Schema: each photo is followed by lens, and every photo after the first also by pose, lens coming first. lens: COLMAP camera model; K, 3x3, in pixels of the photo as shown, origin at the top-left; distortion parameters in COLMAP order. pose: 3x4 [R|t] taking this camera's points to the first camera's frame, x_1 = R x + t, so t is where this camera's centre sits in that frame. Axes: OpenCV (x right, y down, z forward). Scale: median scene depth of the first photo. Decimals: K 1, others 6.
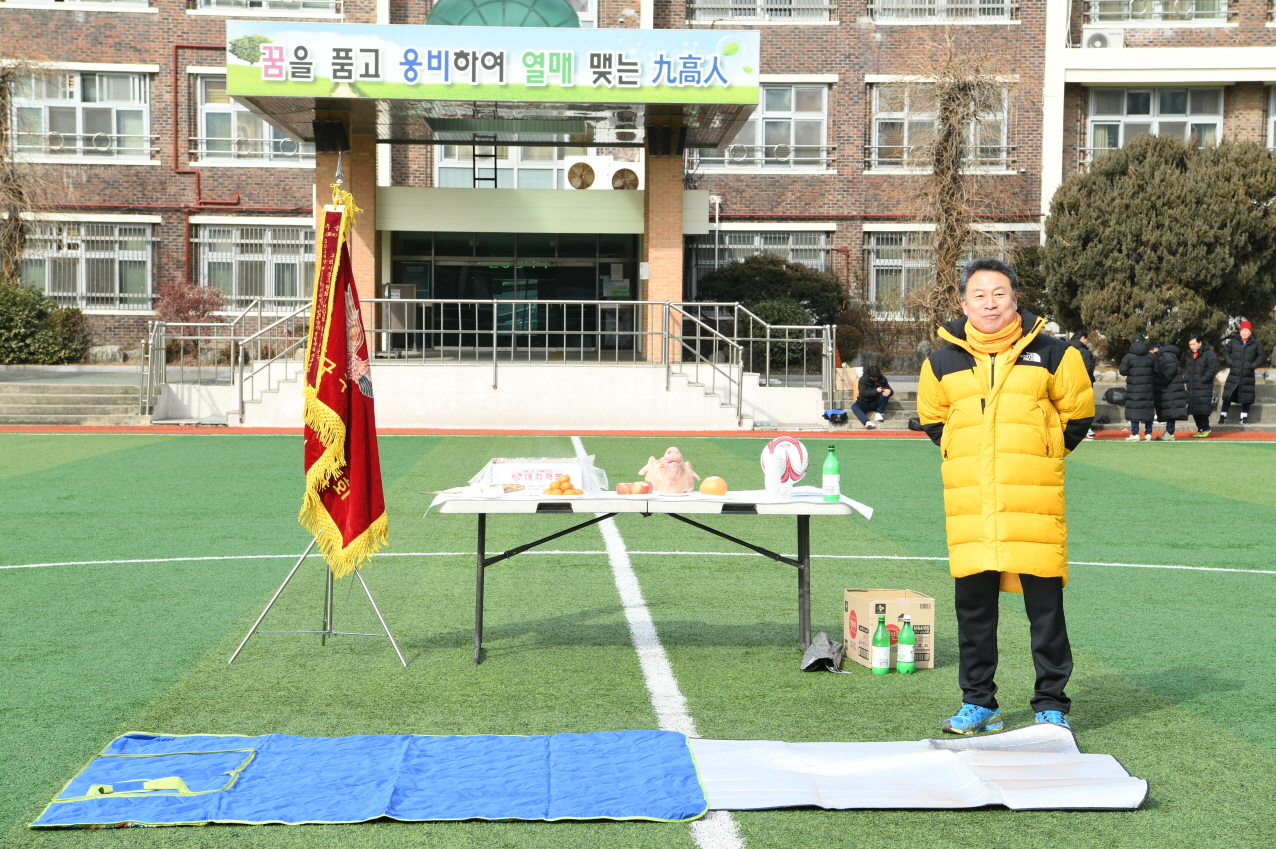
lens RADIAL K [[2440.8, 0, 638.0], [0, 2440.8, 424.5], [0, 0, 1]] dist [0.292683, 0.387891]
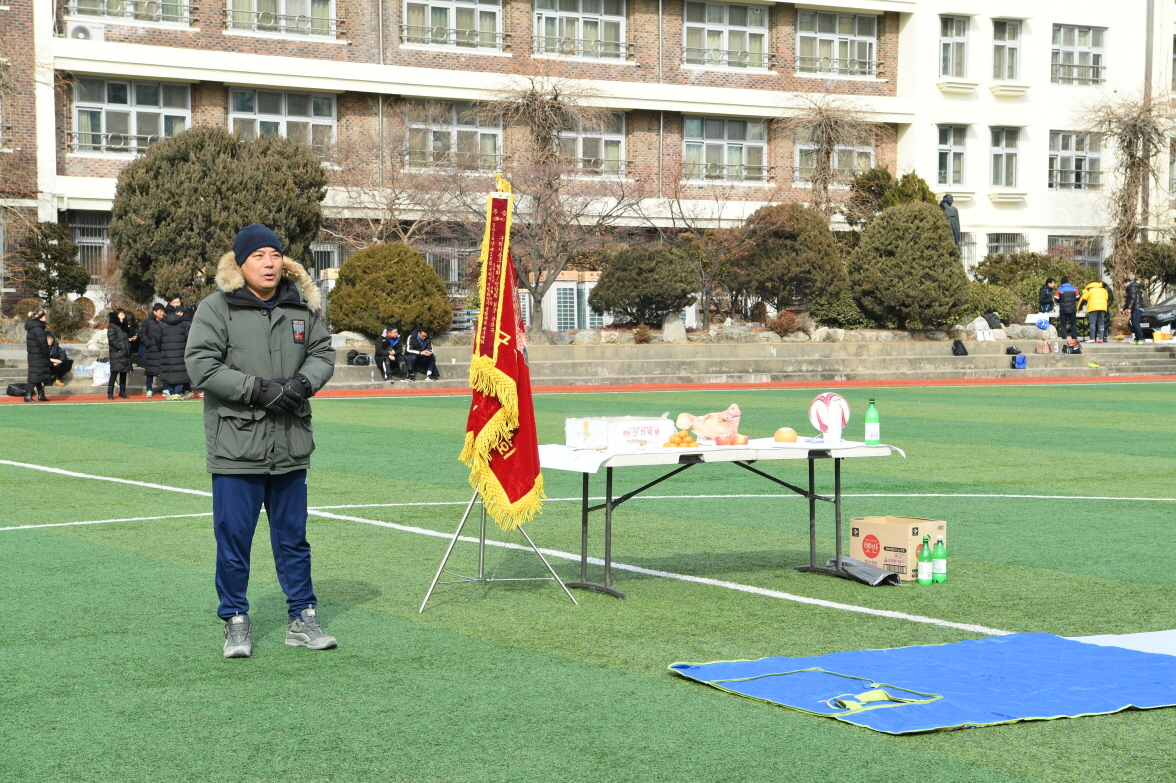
lens RADIAL K [[2249.5, 0, 588.0], [0, 2249.5, 391.5], [0, 0, 1]] dist [0.292683, 0.387891]
pose [[0.872282, -0.022533, 0.488484, -0.125585], [0.021520, 0.999739, 0.007689, -0.001426], [-0.488529, 0.003805, 0.872539, 0.020635]]
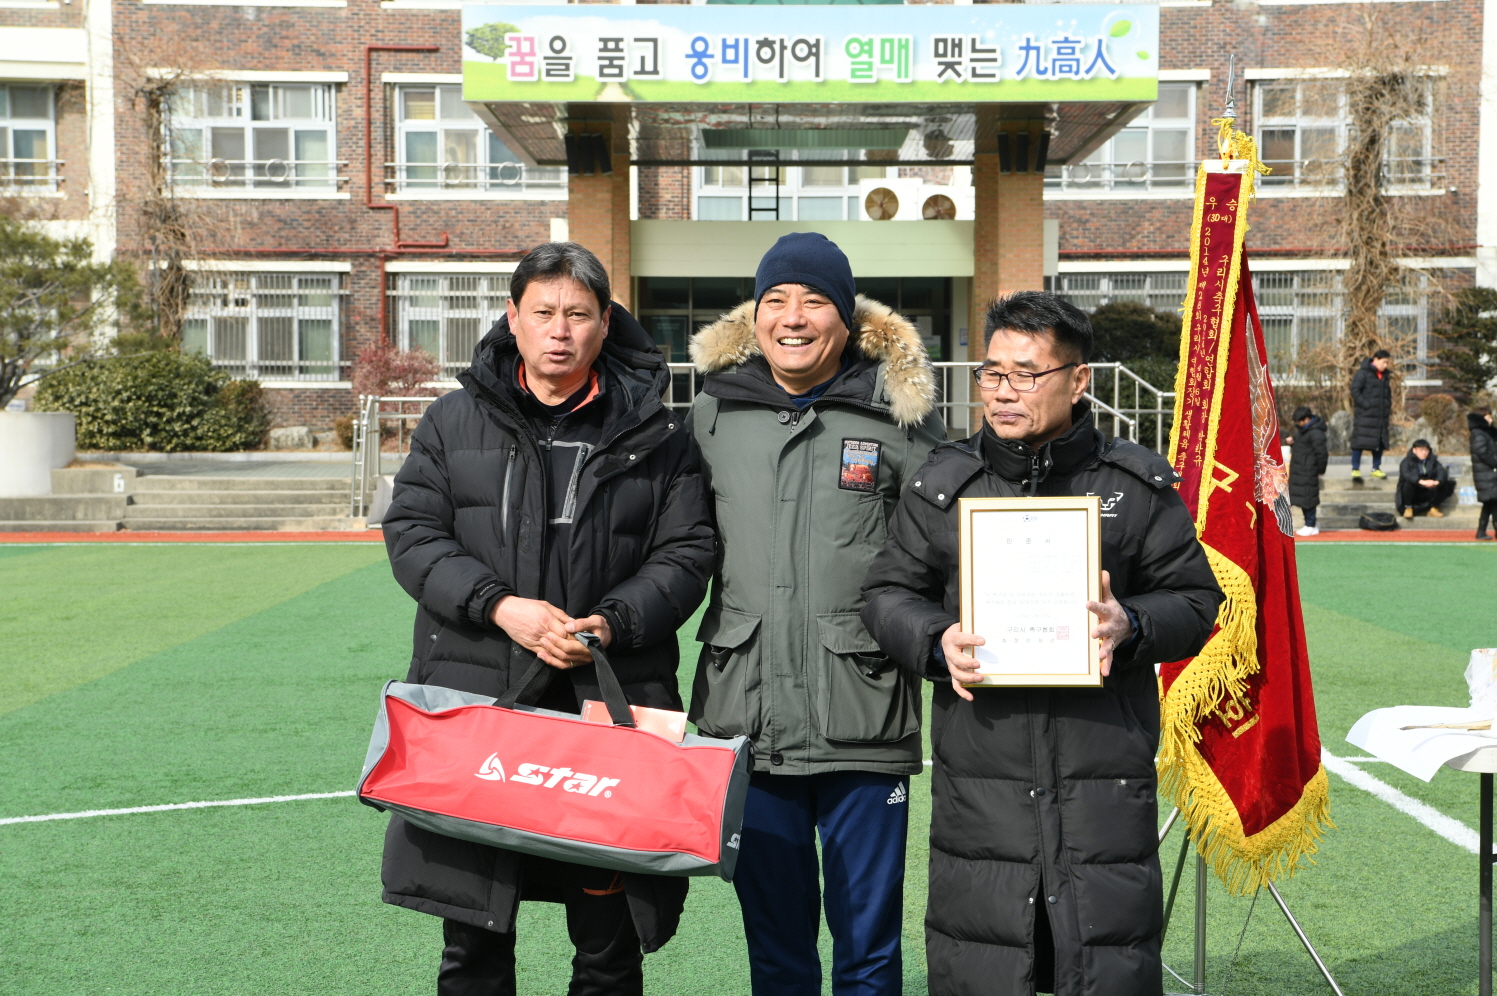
lens RADIAL K [[2863.5, 0, 748.5], [0, 2863.5, 498.0], [0, 0, 1]] dist [0.292683, 0.387891]
pose [[0.999618, -0.007442, -0.026606, -0.044272], [0.007314, 0.999961, -0.004932, -0.003673], [0.026641, 0.004736, 0.999634, 0.085349]]
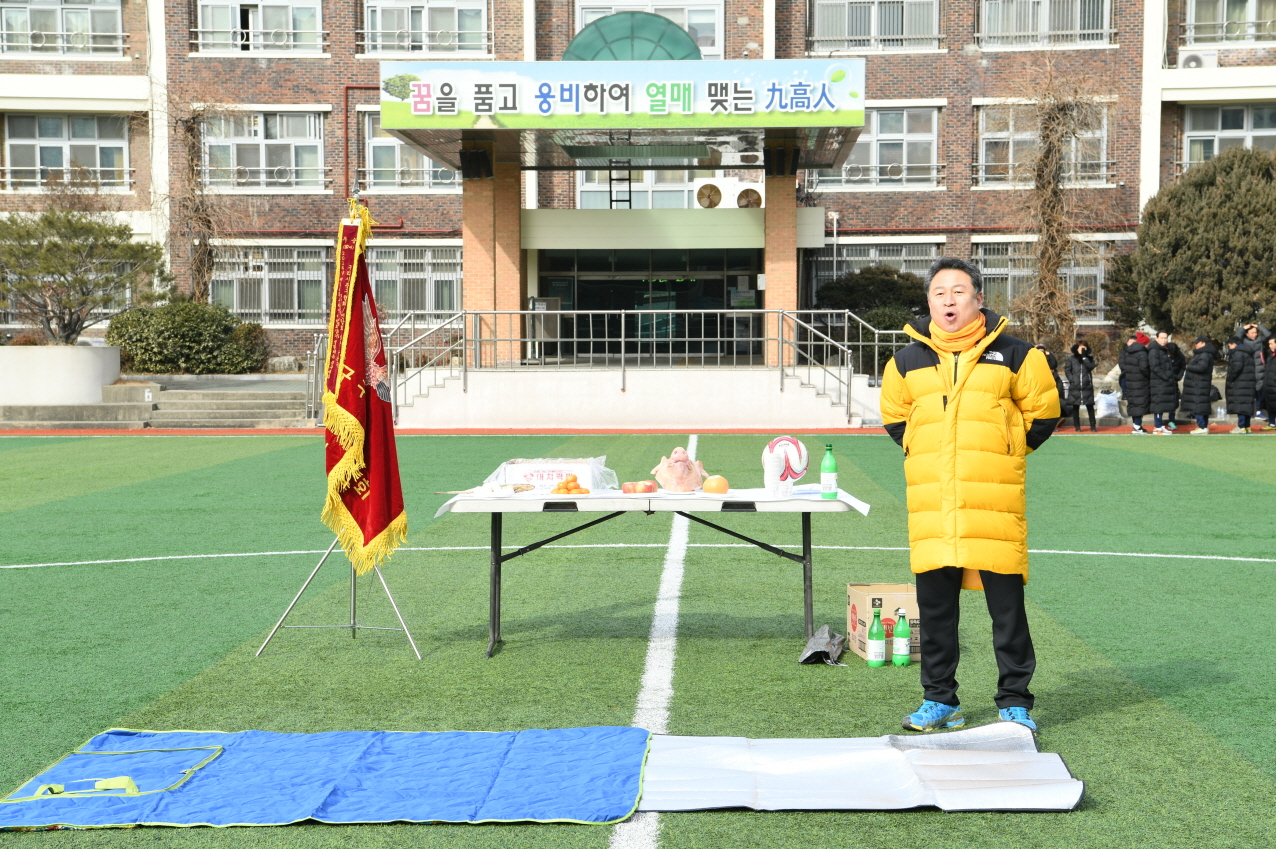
lens RADIAL K [[2201.7, 0, 638.0], [0, 2201.7, 424.5], [0, 0, 1]] dist [0.249644, 0.269011]
pose [[0.997544, -0.008410, -0.069535, 0.013565], [0.008456, 0.999964, 0.000368, -0.000203], [0.069529, -0.000955, 0.997579, 0.014218]]
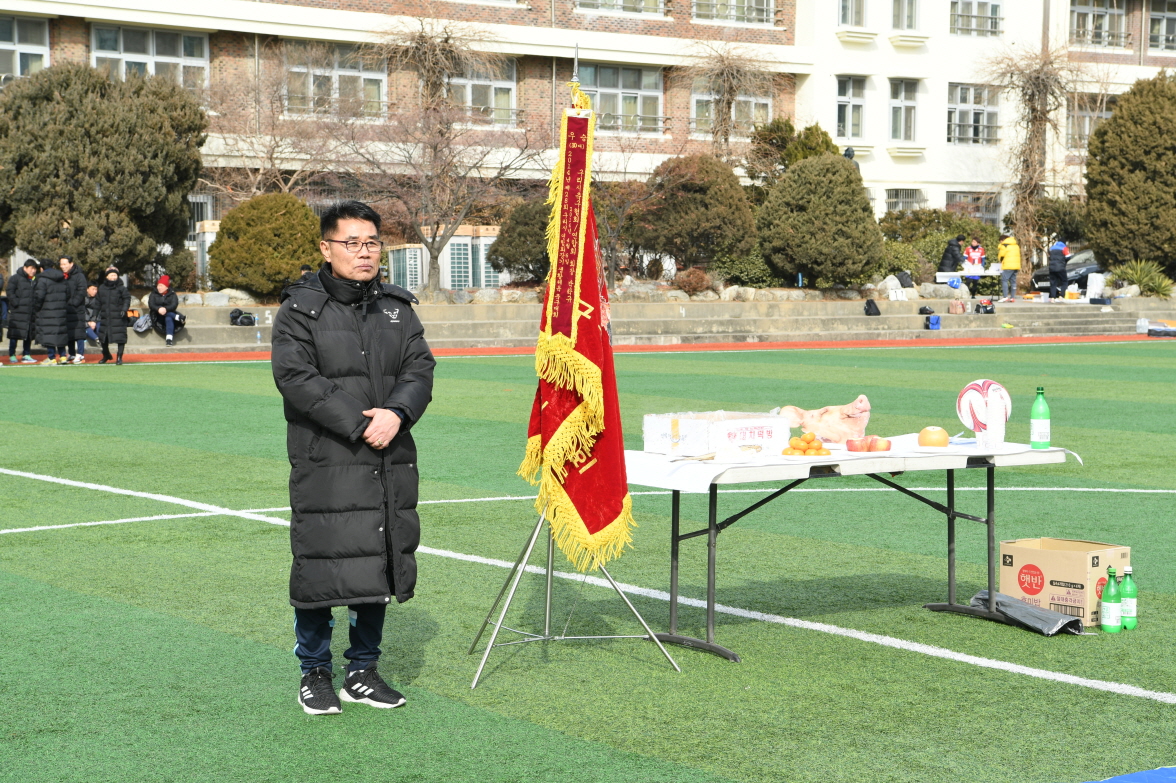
lens RADIAL K [[2249.5, 0, 588.0], [0, 2249.5, 391.5], [0, 0, 1]] dist [0.292683, 0.387891]
pose [[0.839365, -0.032578, 0.542591, -0.112584], [0.020453, 0.999388, 0.028365, -0.003789], [-0.543183, -0.012711, 0.839518, 0.080360]]
